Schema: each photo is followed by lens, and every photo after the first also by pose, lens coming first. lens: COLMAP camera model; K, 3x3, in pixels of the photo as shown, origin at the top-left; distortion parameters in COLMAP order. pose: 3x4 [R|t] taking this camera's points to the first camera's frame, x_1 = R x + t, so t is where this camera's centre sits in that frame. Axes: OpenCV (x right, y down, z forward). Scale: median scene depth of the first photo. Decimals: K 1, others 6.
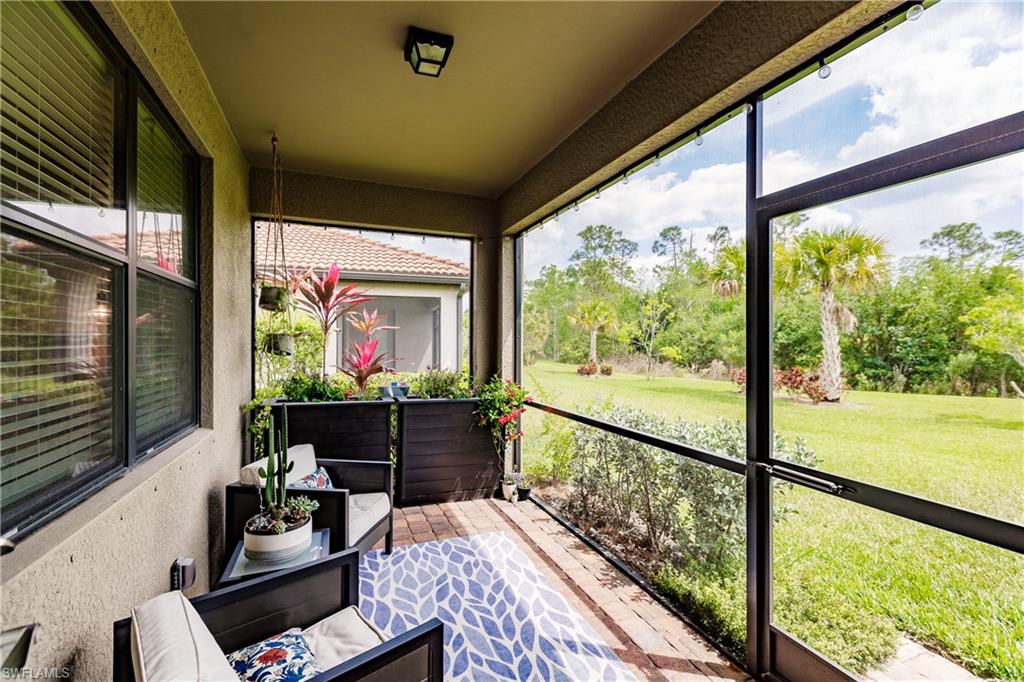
lens RADIAL K [[457.0, 0, 516.9], [0, 457.0, 342.9], [0, 0, 1]] dist [0.003942, -0.000603]
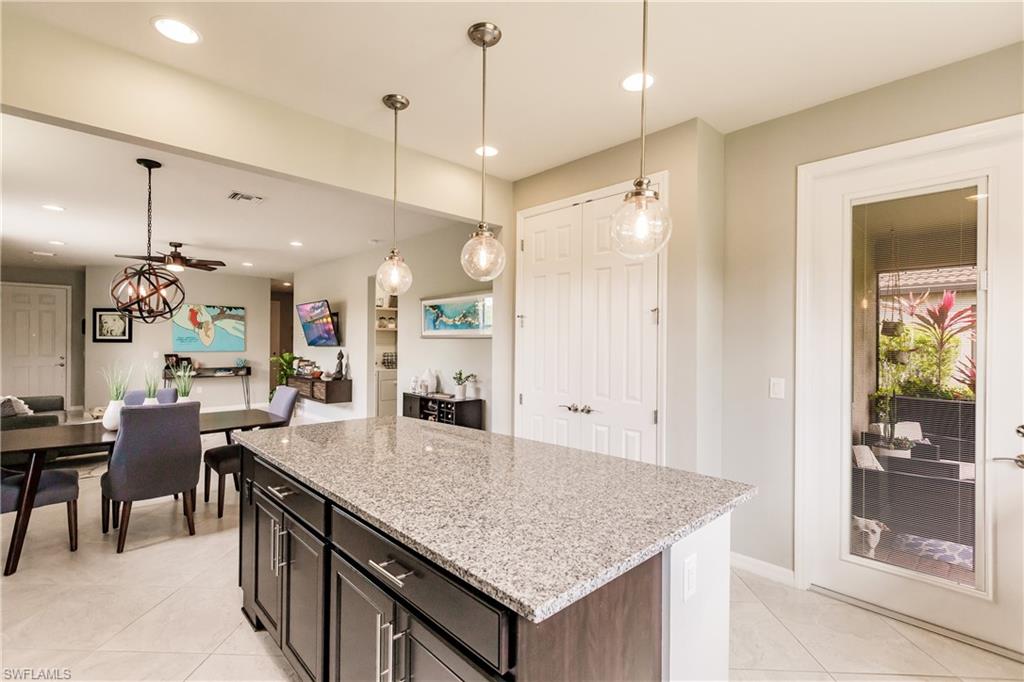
lens RADIAL K [[457.0, 0, 515.7], [0, 457.0, 342.3], [0, 0, 1]] dist [0.003942, -0.000603]
pose [[0.371245, -0.004459, -0.928524, 0.453765], [-0.009912, 0.999912, -0.008765, -0.020370], [0.928482, 0.012458, 0.371168, -0.790197]]
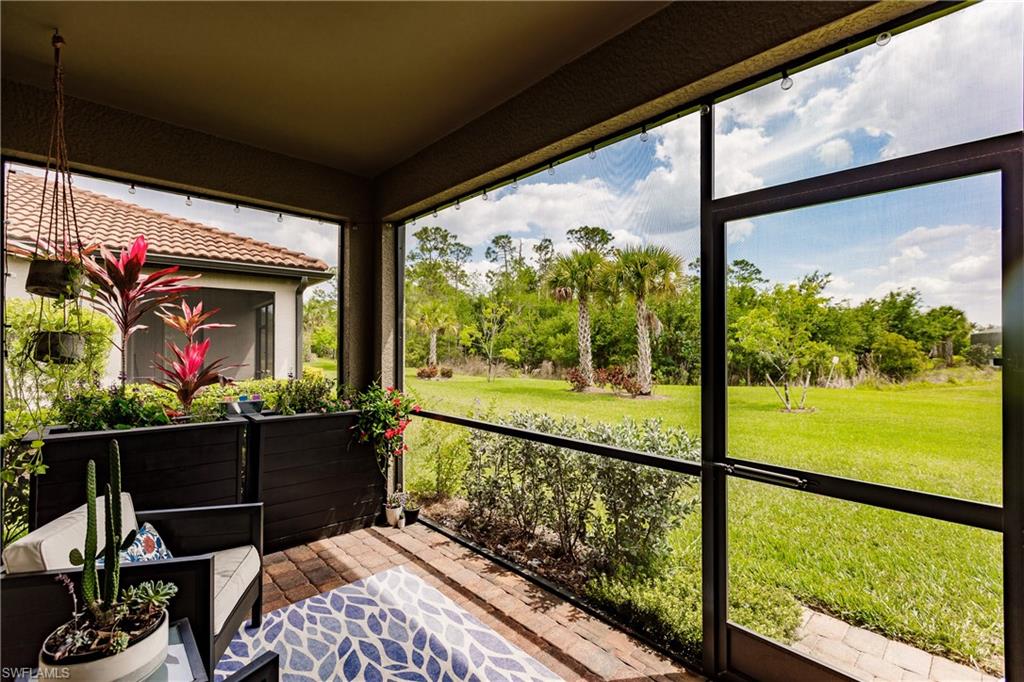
lens RADIAL K [[457.0, 0, 521.8], [0, 457.0, 342.0], [0, 0, 1]] dist [0.003942, -0.000603]
pose [[0.931437, 0.000310, 0.363902, -0.137405], [0.002259, 0.999975, -0.006635, 0.001485], [-0.363896, 0.007002, 0.931413, 0.129018]]
